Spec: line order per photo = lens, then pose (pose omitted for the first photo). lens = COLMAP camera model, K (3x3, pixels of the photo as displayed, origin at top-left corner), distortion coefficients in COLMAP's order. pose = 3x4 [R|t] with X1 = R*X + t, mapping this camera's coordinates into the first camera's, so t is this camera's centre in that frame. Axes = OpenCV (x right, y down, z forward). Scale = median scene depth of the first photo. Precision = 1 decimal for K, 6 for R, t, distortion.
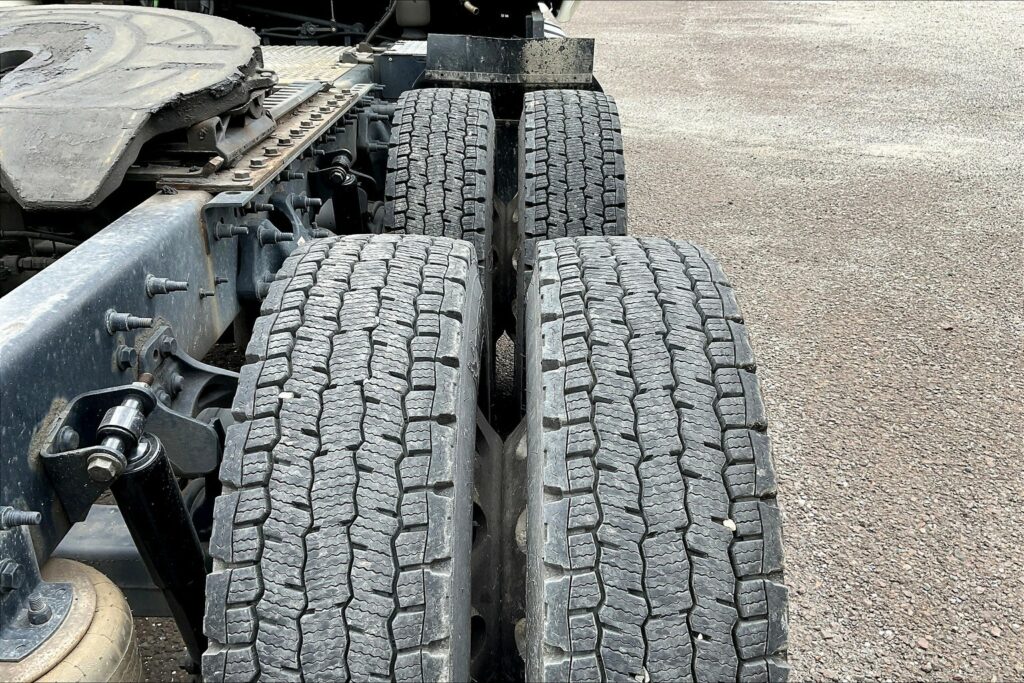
lens RADIAL K [[847.0, 0, 512.0], [0, 847.0, 341.5], [0, 0, 1]] dist [0.102203, -0.194826]
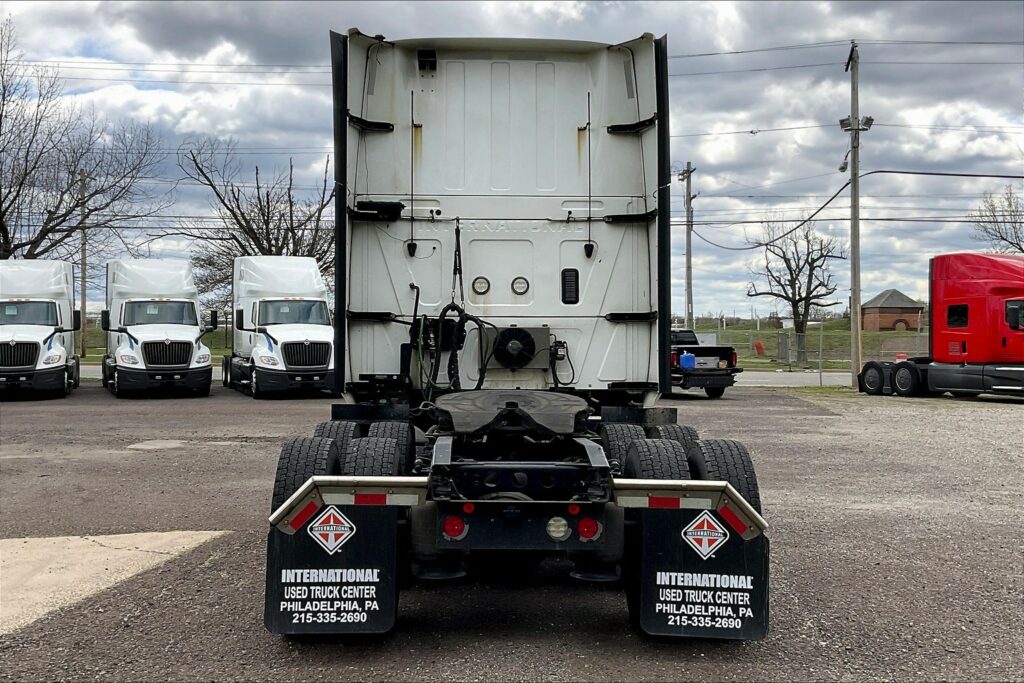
lens RADIAL K [[1152.5, 0, 512.0], [0, 1152.5, 341.5], [0, 0, 1]] dist [0.162653, -0.410220]
pose [[0.999234, -0.000737, 0.039134, -0.445137], [0.017795, 0.899062, -0.437459, 0.789418], [-0.034861, 0.437821, 0.898386, -1.742172]]
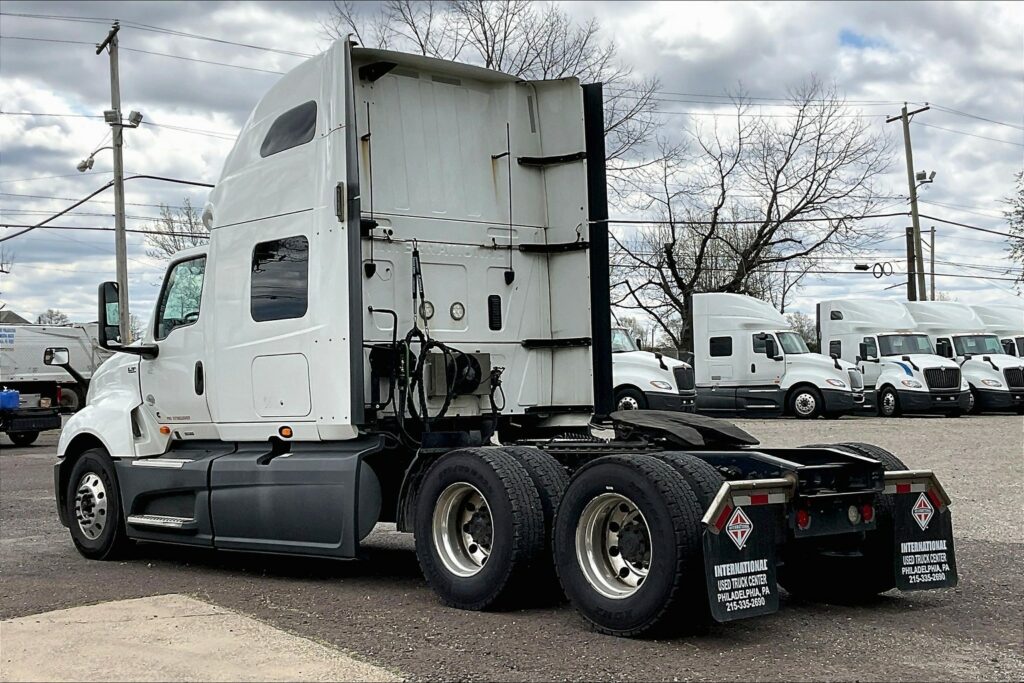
lens RADIAL K [[1455.4, 0, 512.0], [0, 1455.4, 341.5], [0, 0, 1]] dist [0.148173, -0.074587]
pose [[0.733664, 0.004394, 0.679498, -3.056767], [0.307656, 0.889466, -0.337932, 0.709316], [-0.605875, 0.456980, 0.651218, -1.566395]]
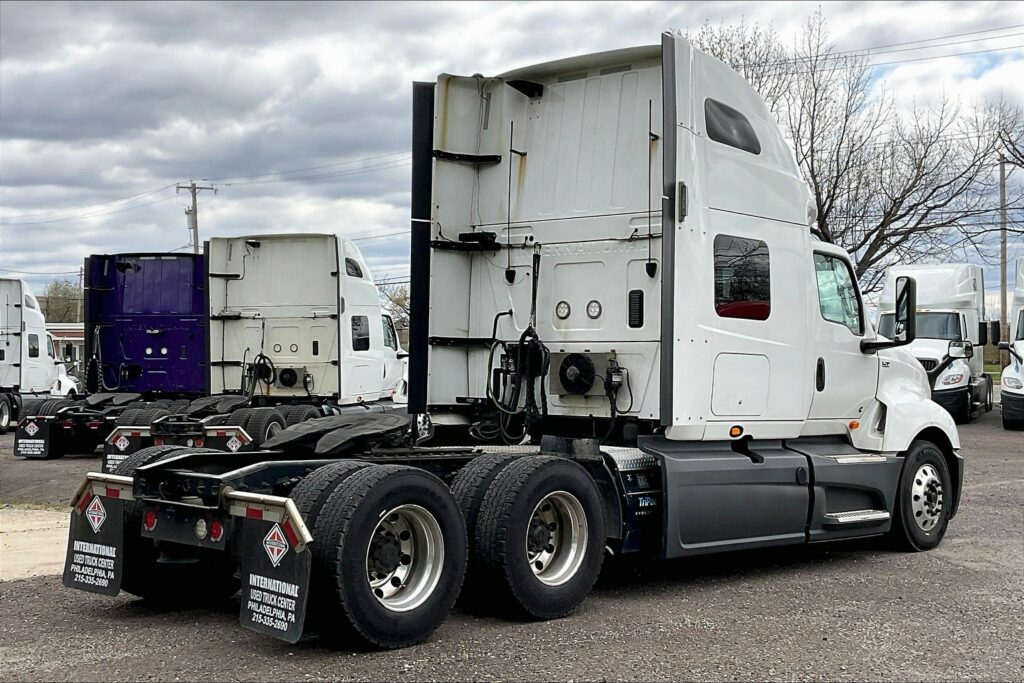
lens RADIAL K [[1416.0, 0, 512.0], [0, 1416.0, 341.5], [0, 0, 1]] dist [0.180641, -0.770996]
pose [[0.737339, -0.006940, -0.675487, 2.271227], [-0.295844, 0.895635, -0.332135, 0.640007], [0.607295, 0.444735, 0.658333, -1.506849]]
